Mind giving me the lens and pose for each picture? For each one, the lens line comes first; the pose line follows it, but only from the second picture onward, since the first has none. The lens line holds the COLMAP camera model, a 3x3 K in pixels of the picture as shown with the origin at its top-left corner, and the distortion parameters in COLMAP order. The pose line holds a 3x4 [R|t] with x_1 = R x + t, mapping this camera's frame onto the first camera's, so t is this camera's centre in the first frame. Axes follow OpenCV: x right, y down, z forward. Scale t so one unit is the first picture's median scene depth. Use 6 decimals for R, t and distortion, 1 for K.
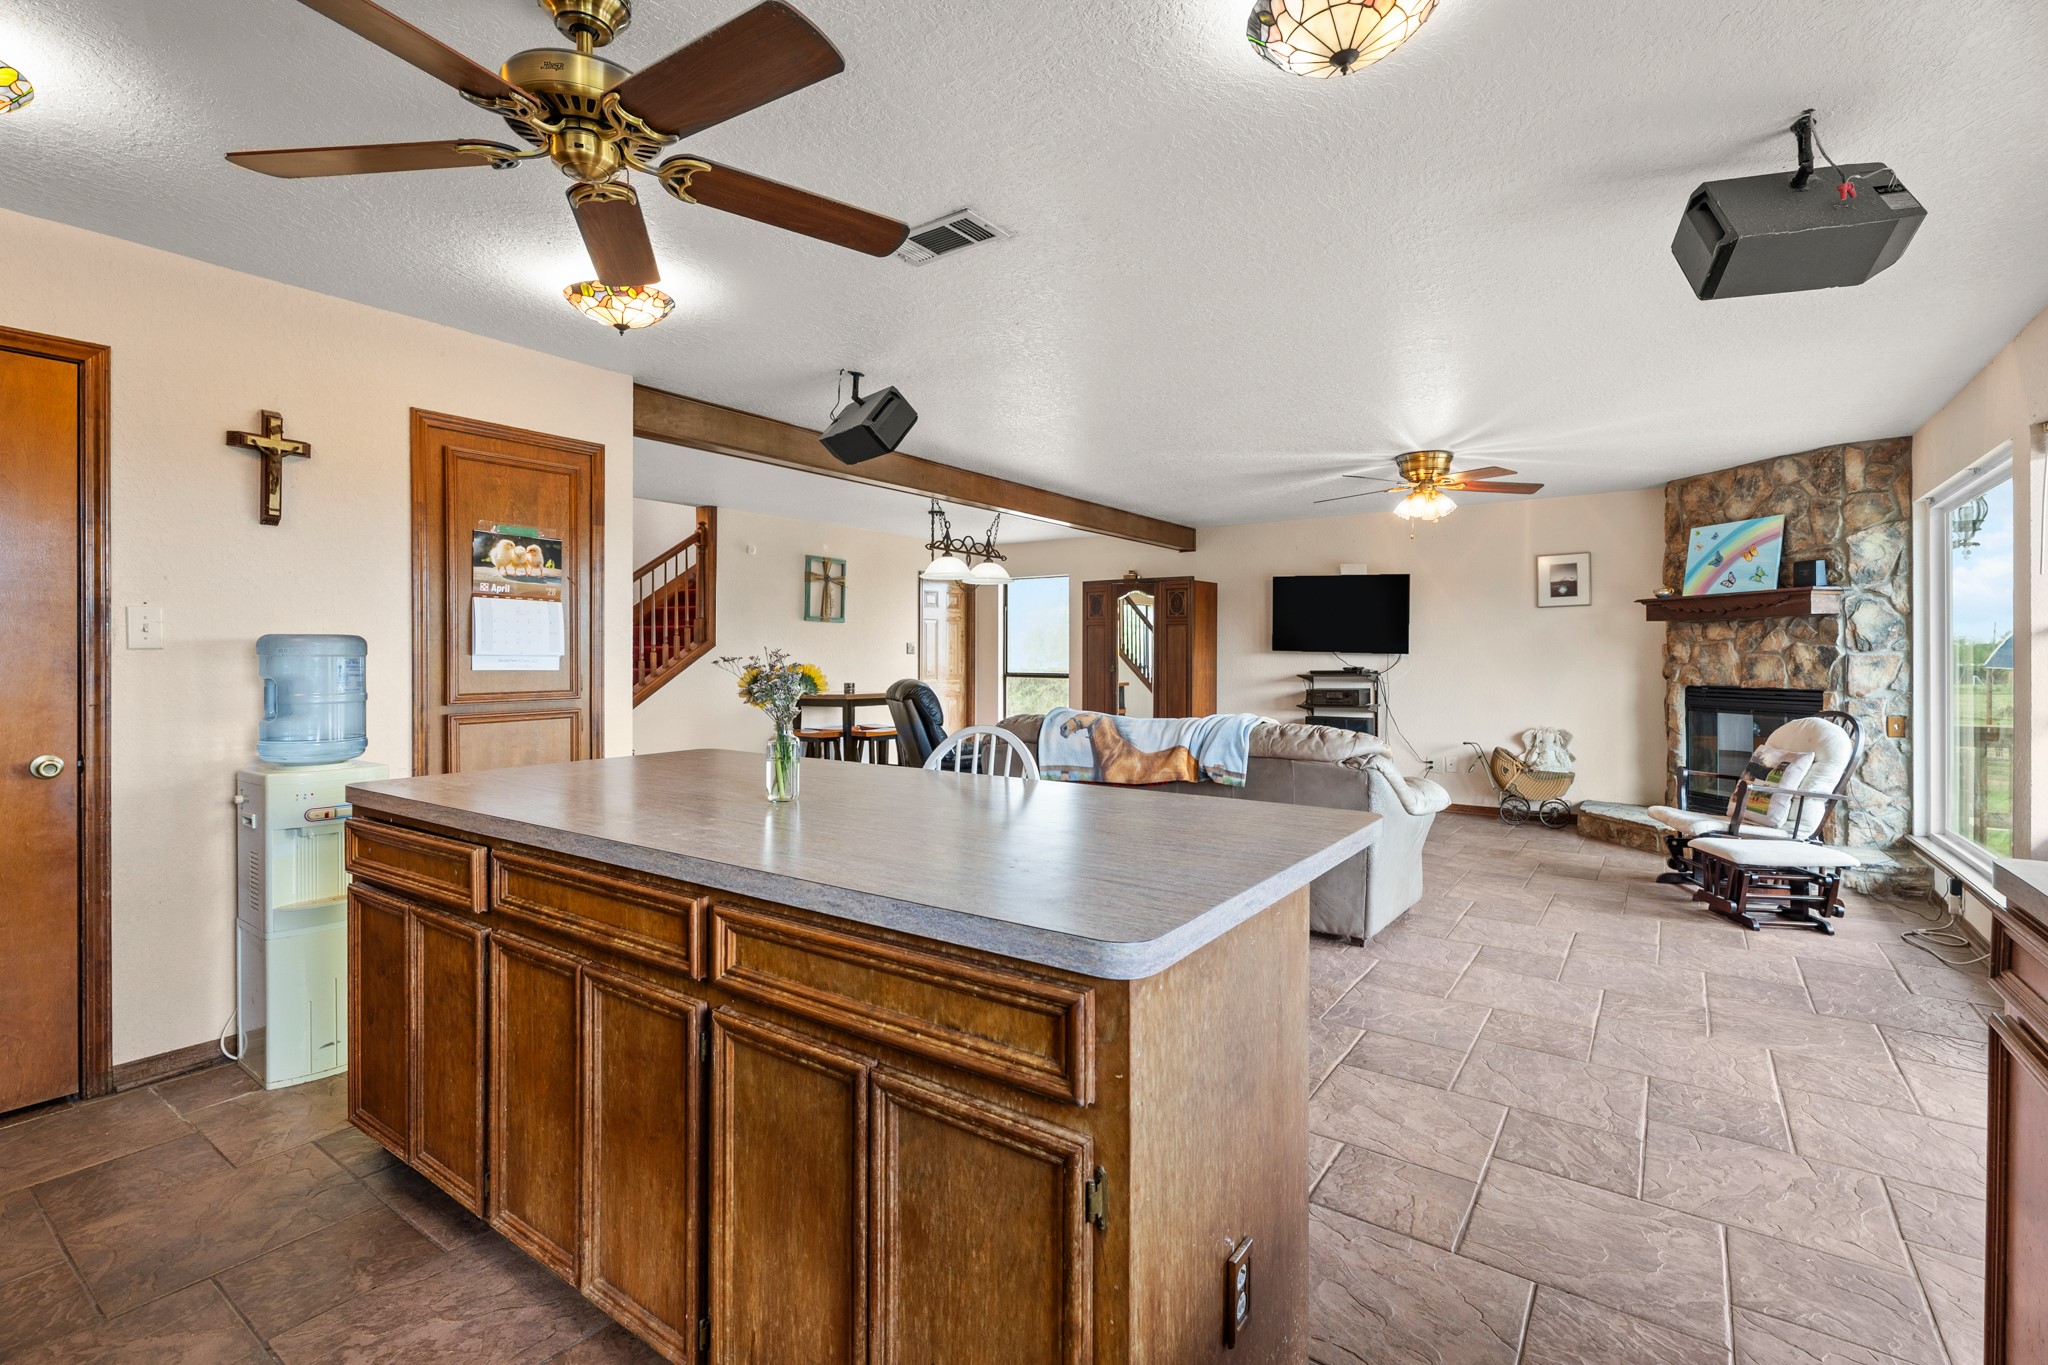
lens RADIAL K [[922.0, 0, 1033.9], [0, 922.0, 666.9], [0, 0, 1]] dist [-0.000235, 0.000068]
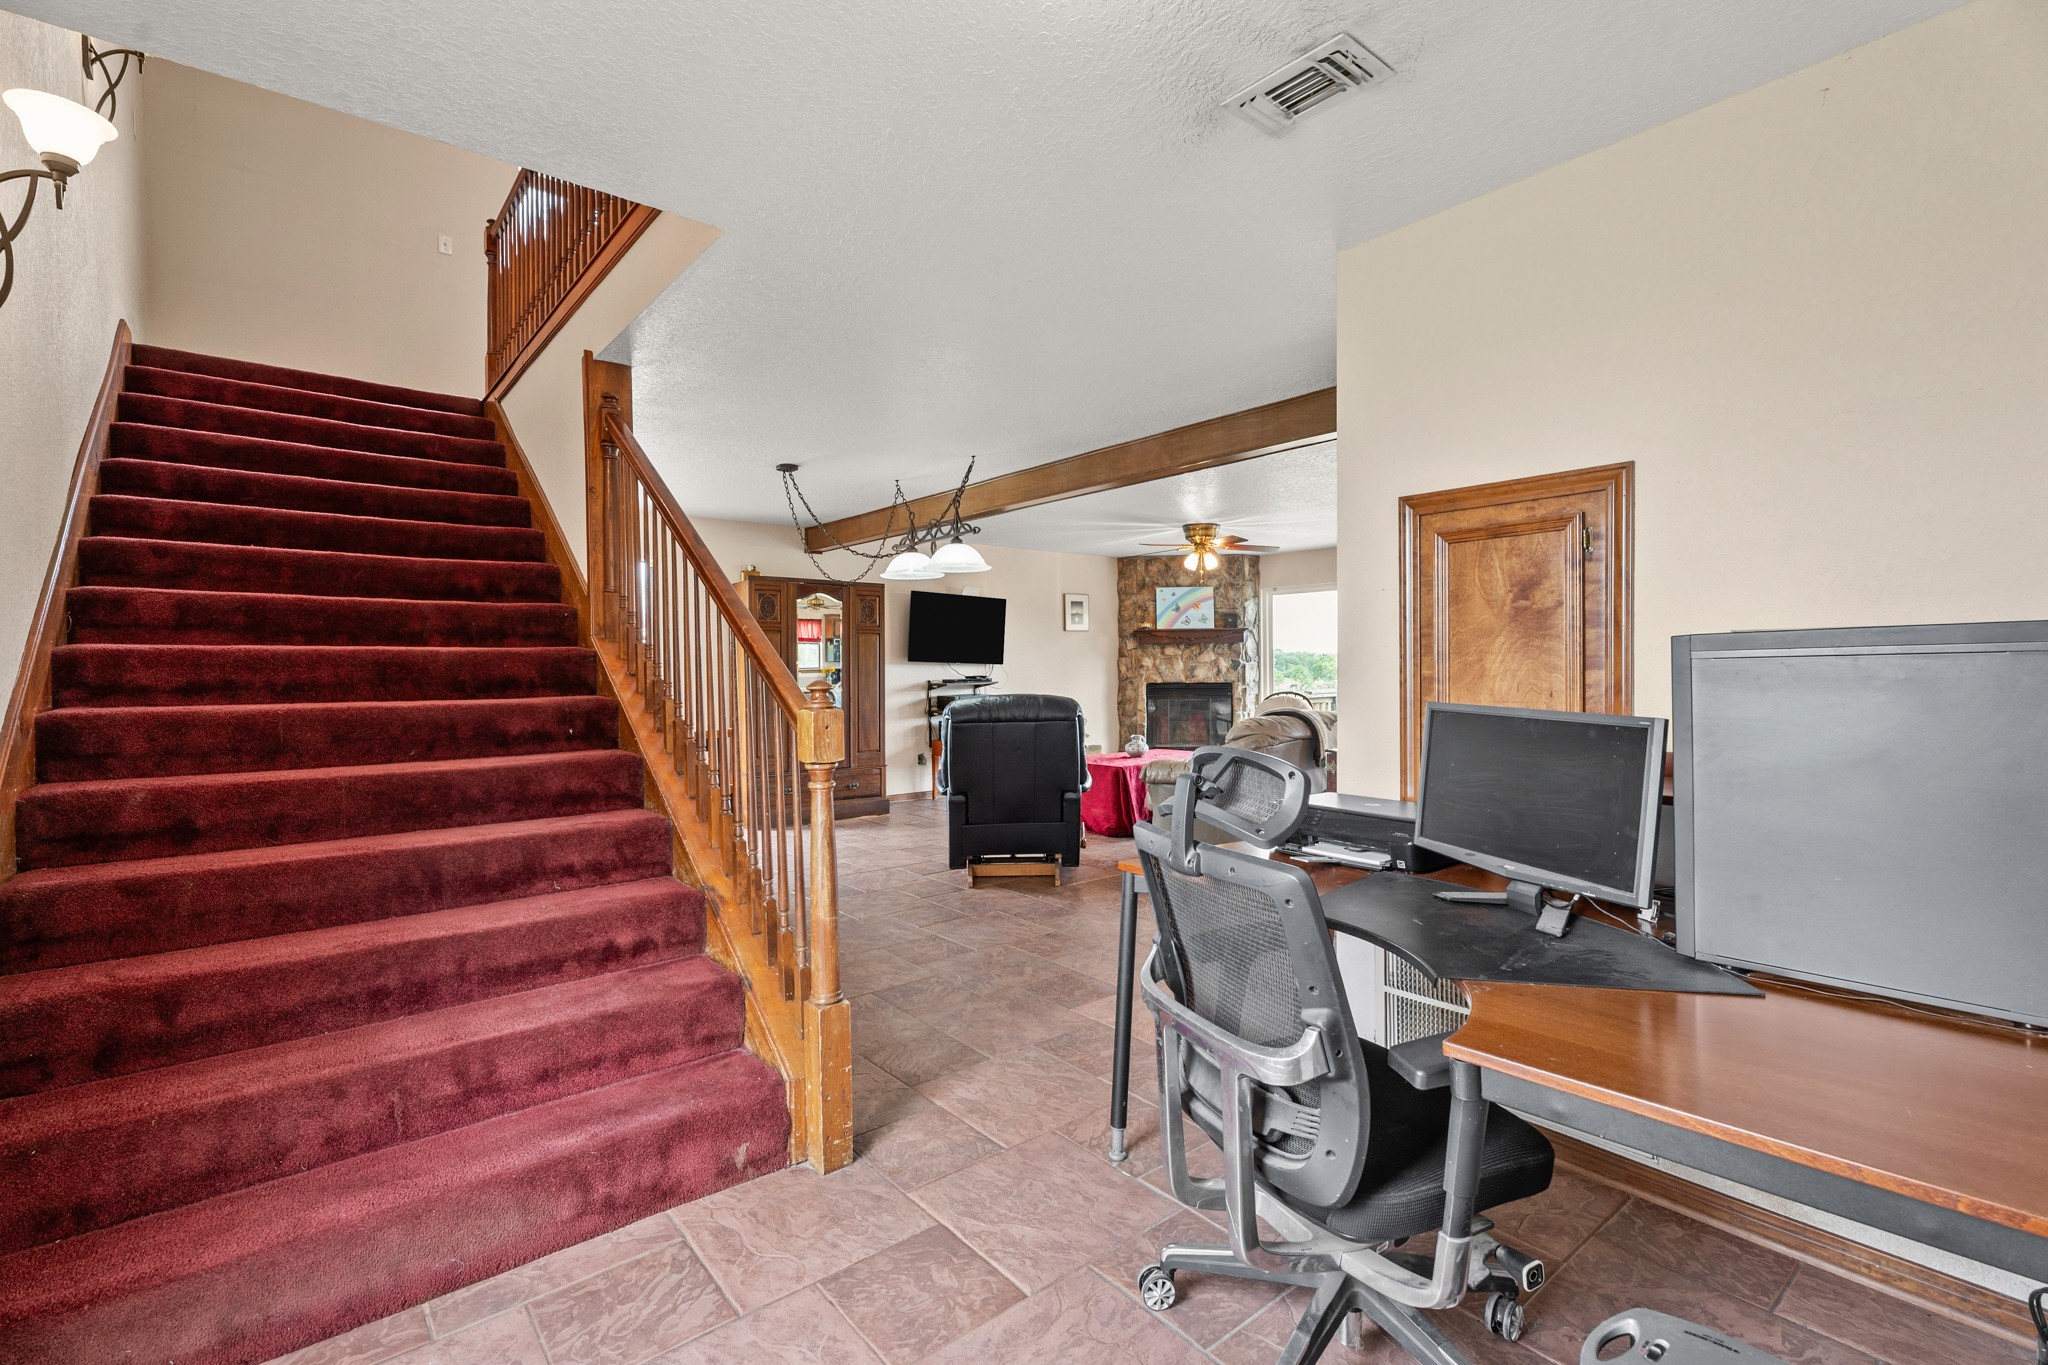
lens RADIAL K [[922.0, 0, 1026.8], [0, 922.0, 682.0], [0, 0, 1]] dist [-0.000235, 0.000068]
pose [[0.273414, -0.022054, 0.961643, -0.936209], [0.017892, 0.999681, 0.017840, -0.014873], [-0.961730, 0.012328, 0.273722, 0.769795]]
